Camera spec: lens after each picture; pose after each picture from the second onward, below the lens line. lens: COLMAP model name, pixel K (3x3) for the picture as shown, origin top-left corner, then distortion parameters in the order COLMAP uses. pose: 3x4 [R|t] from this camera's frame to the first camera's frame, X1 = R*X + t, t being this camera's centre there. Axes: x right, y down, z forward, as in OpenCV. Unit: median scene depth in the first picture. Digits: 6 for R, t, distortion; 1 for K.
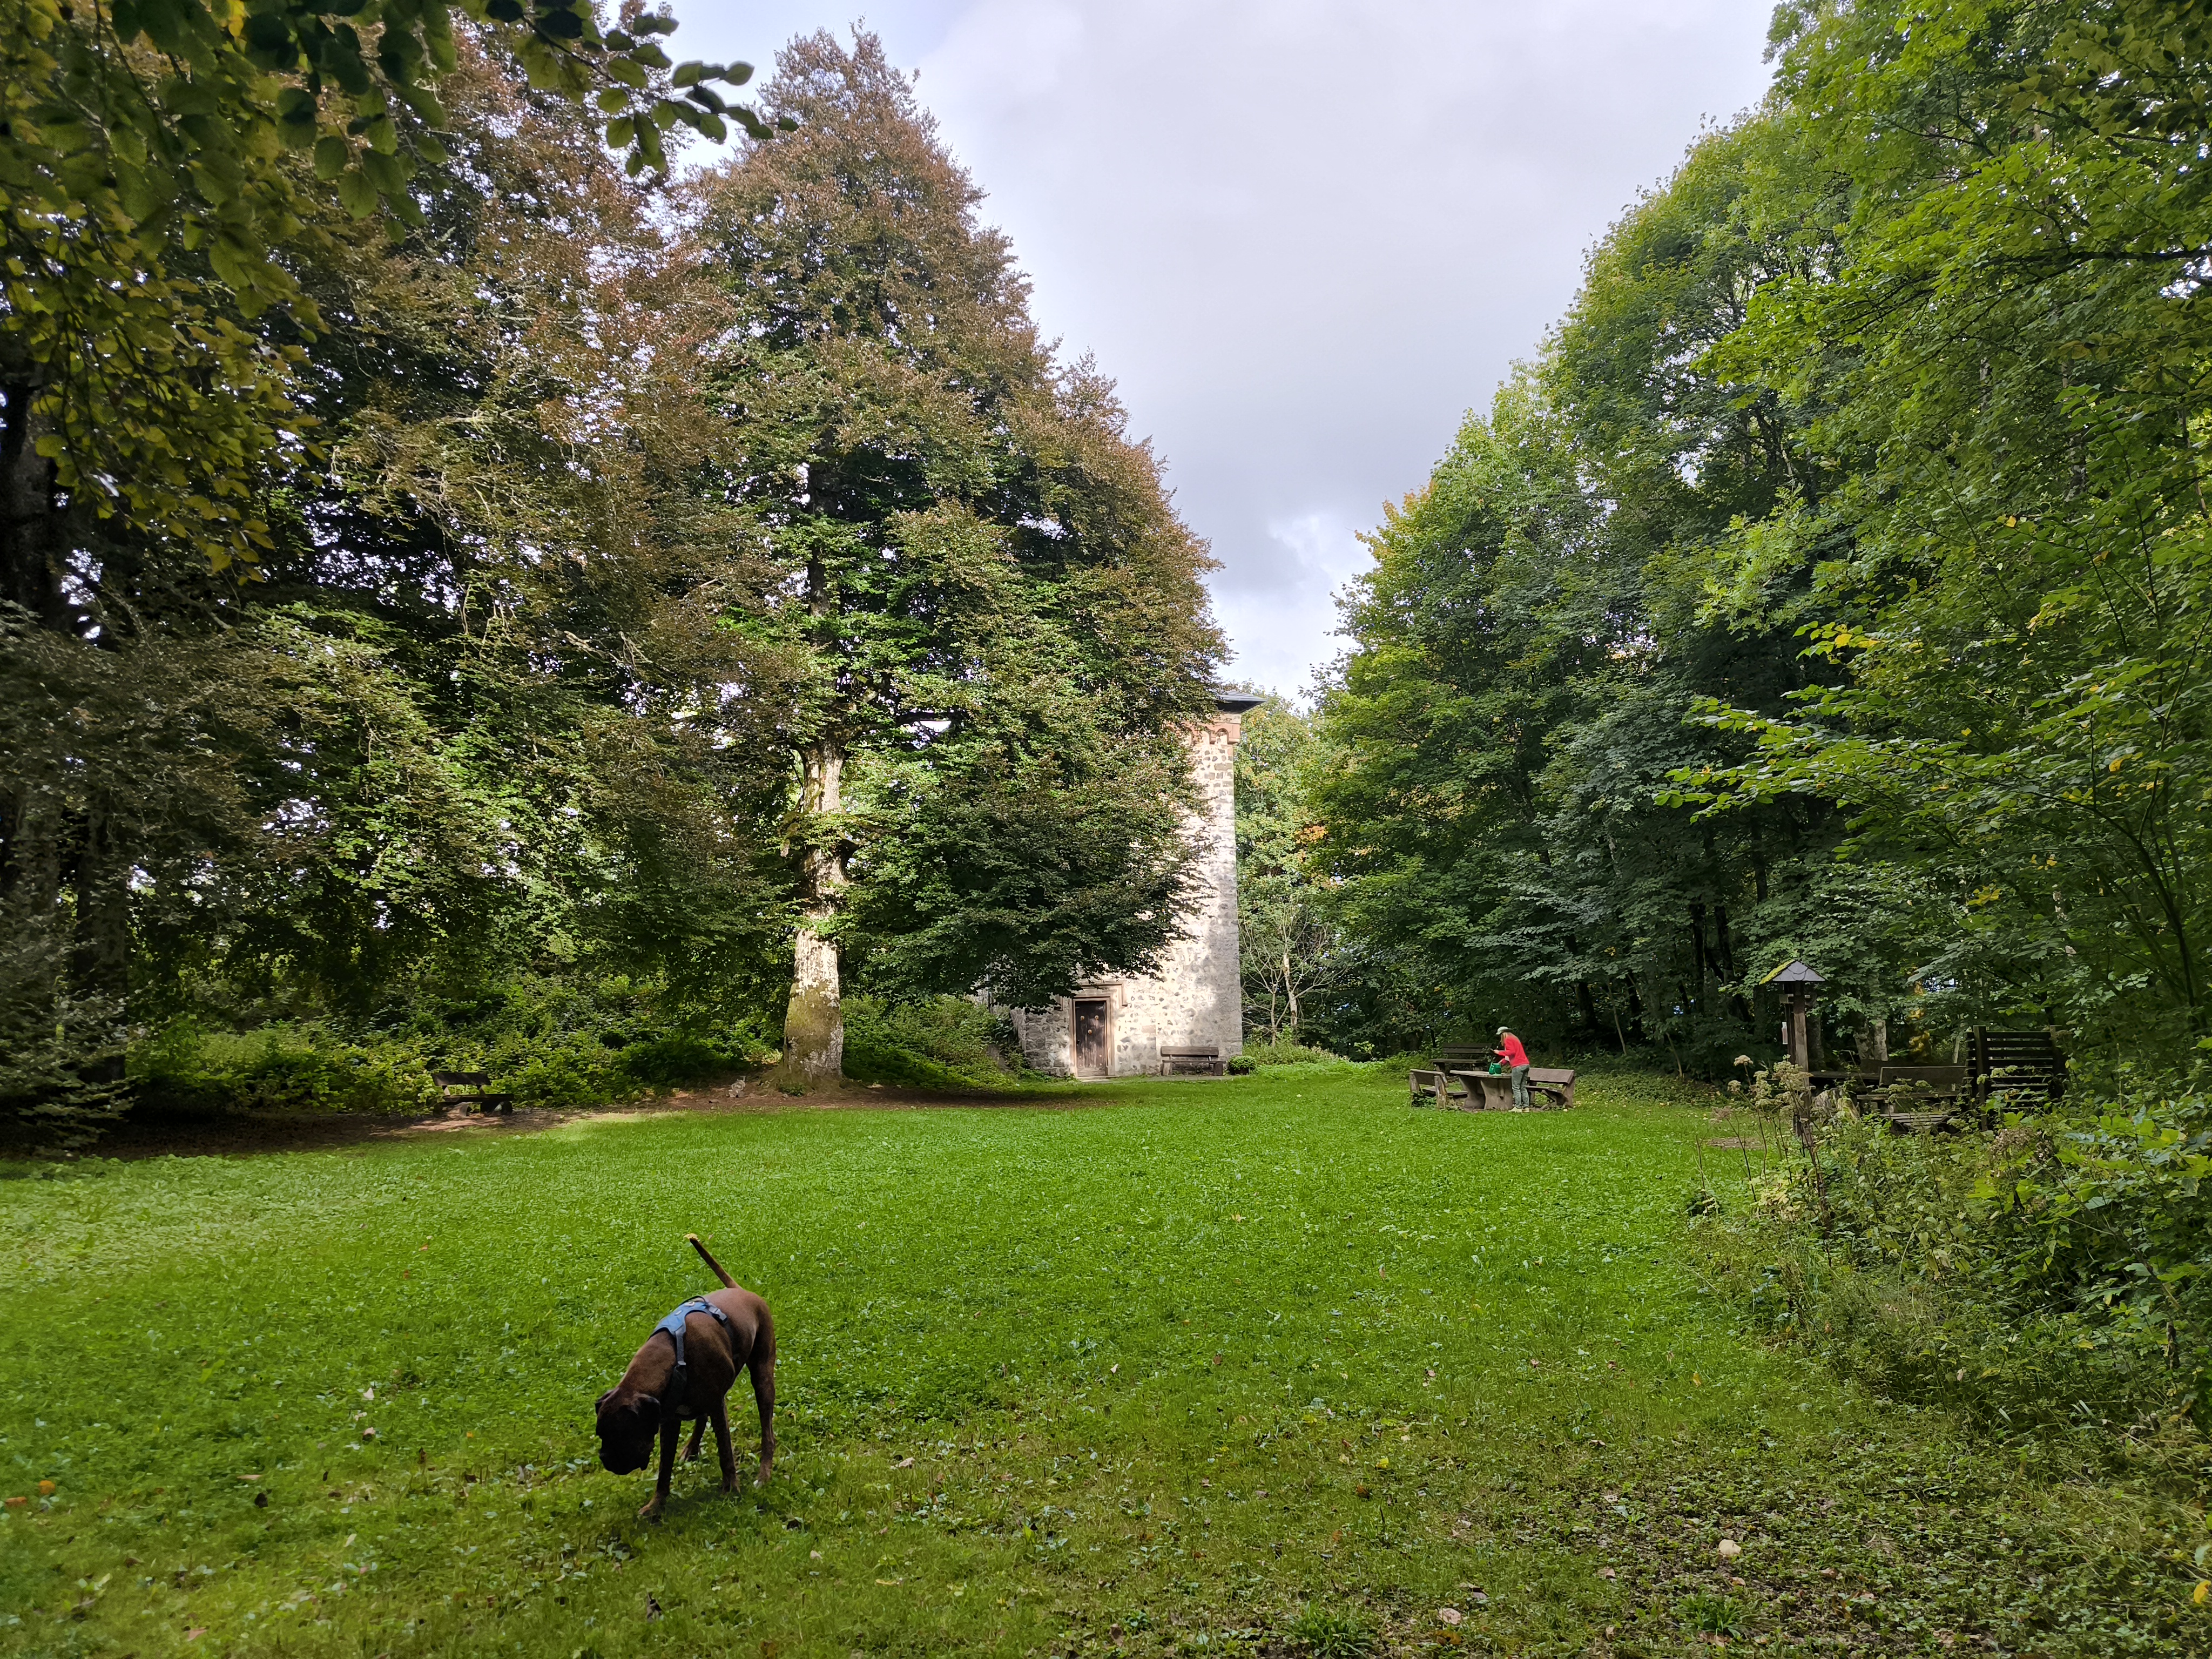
lens RADIAL K [[1541.9, 0, 1106.0], [0, 1541.9, 829.5], [0, 0, 1]] dist [0.100378, -0.124824]
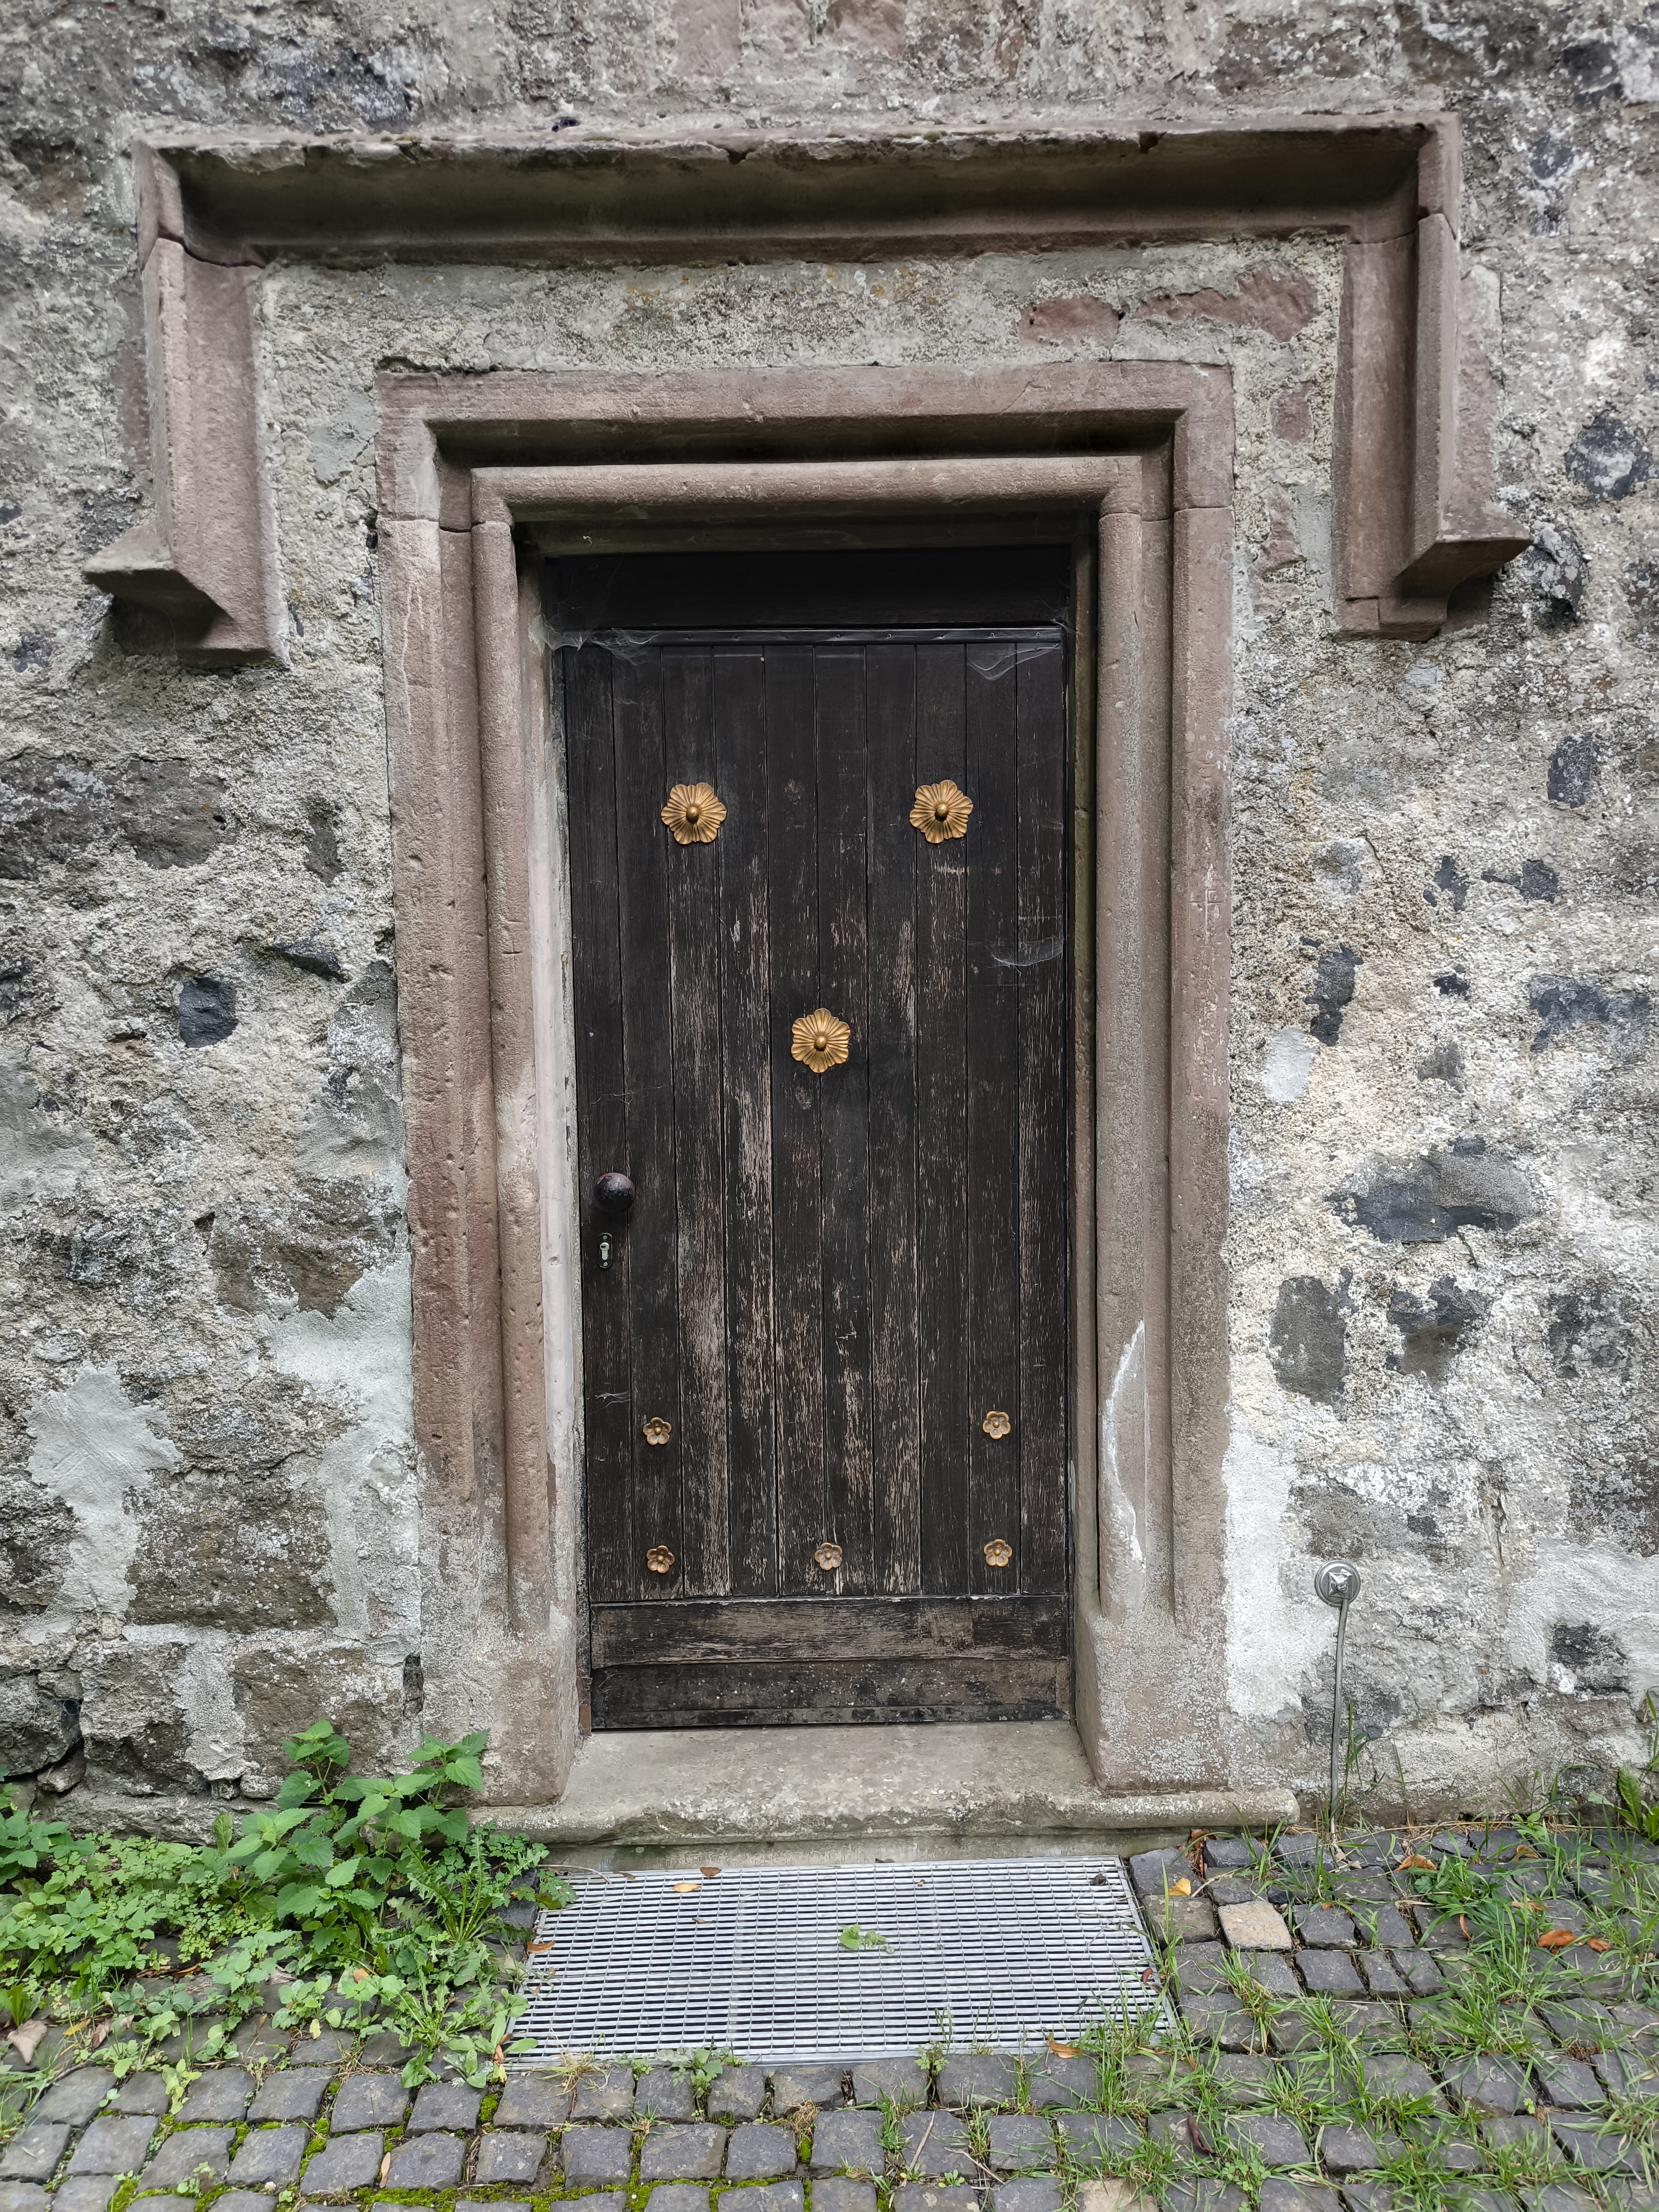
lens RADIAL K [[1549.5, 0, 829.5], [0, 1549.5, 1106.0], [0, 0, 1]] dist [0.063188, -0.043850]
pose [[0.955432, 0.031871, -0.293486, 0.014108], [0.024575, 0.982118, 0.186656, 0.206477], [0.294187, -0.185549, 0.937564, 1.596632]]
